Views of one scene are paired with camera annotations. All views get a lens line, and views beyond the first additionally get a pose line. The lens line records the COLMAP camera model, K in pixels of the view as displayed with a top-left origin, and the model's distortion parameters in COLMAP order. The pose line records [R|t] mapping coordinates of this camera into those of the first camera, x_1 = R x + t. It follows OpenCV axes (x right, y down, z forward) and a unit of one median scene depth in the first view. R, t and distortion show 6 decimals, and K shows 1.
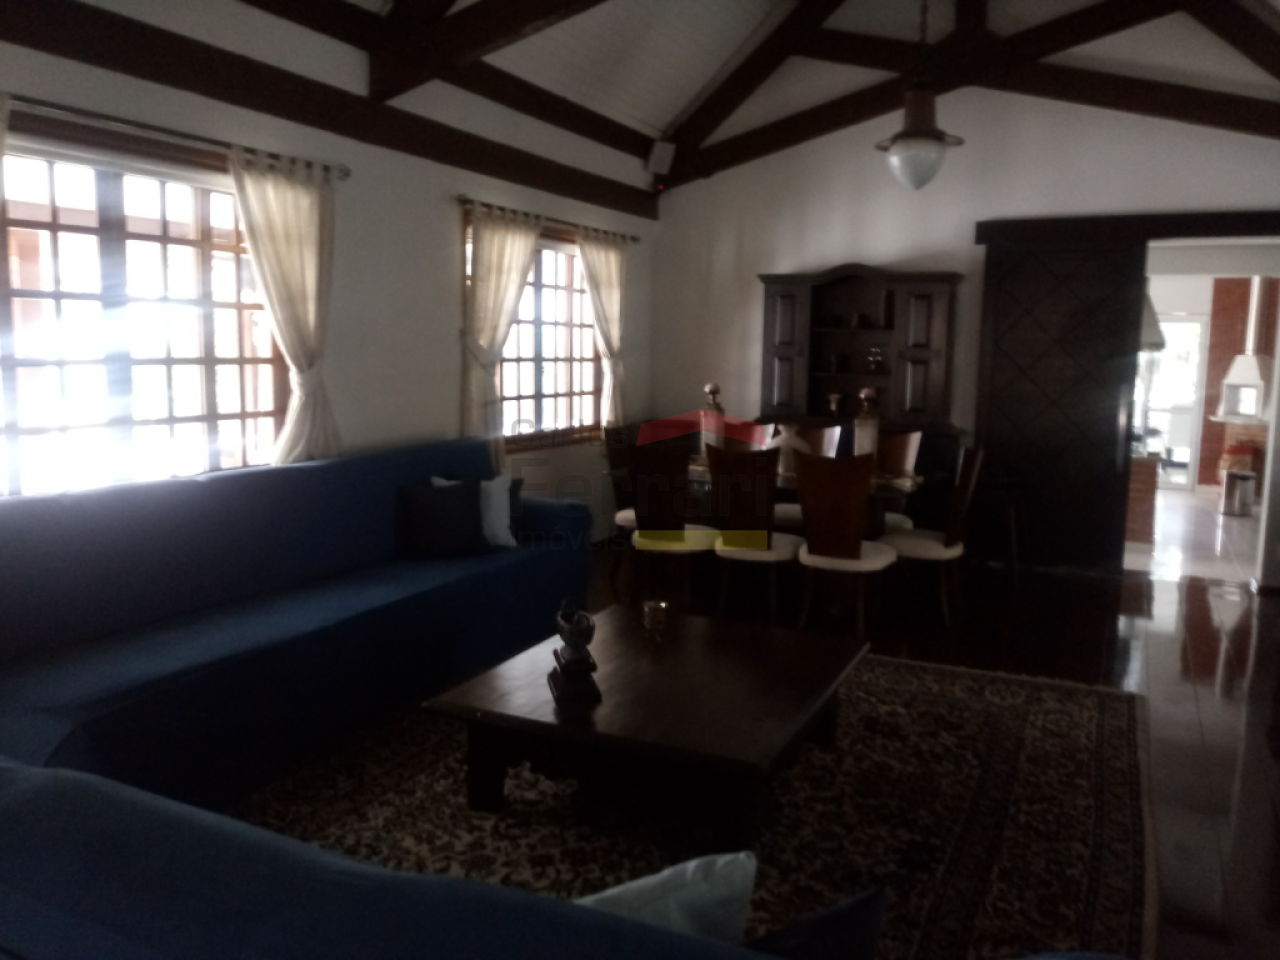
lens RADIAL K [[1035.1, 0, 645.0], [0, 1035.1, 476.9], [0, 0, 1]] dist [-0.017561, -0.007253]
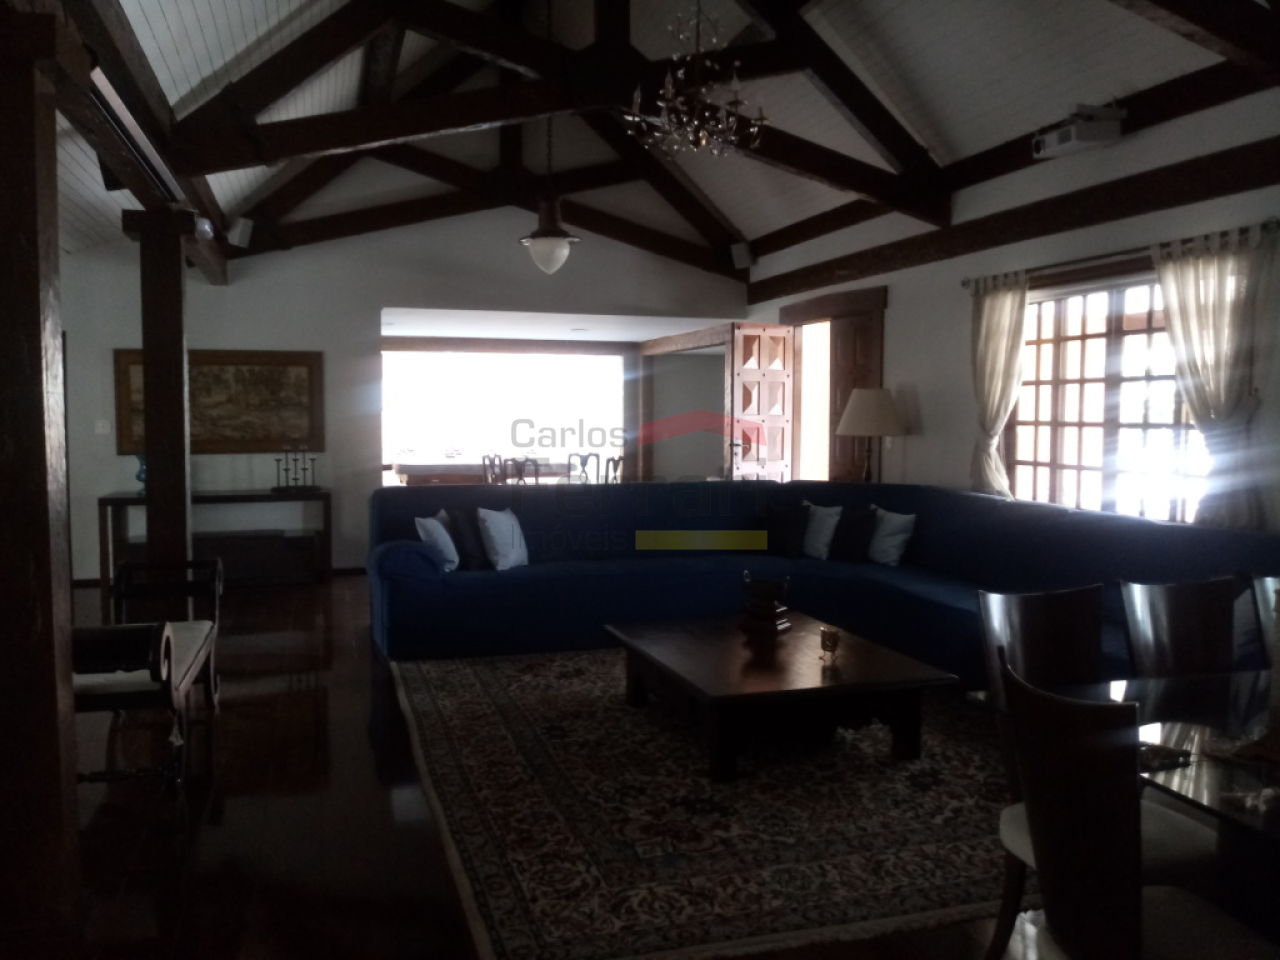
lens RADIAL K [[1035.1, 0, 644.0], [0, 1035.1, 479.5], [0, 0, 1]] dist [-0.017561, -0.007253]
pose [[-0.732955, 0.032416, -0.679505, 0.911066], [-0.097887, 0.983444, 0.152502, -0.191805], [0.673198, 0.178292, -0.717647, 1.605164]]
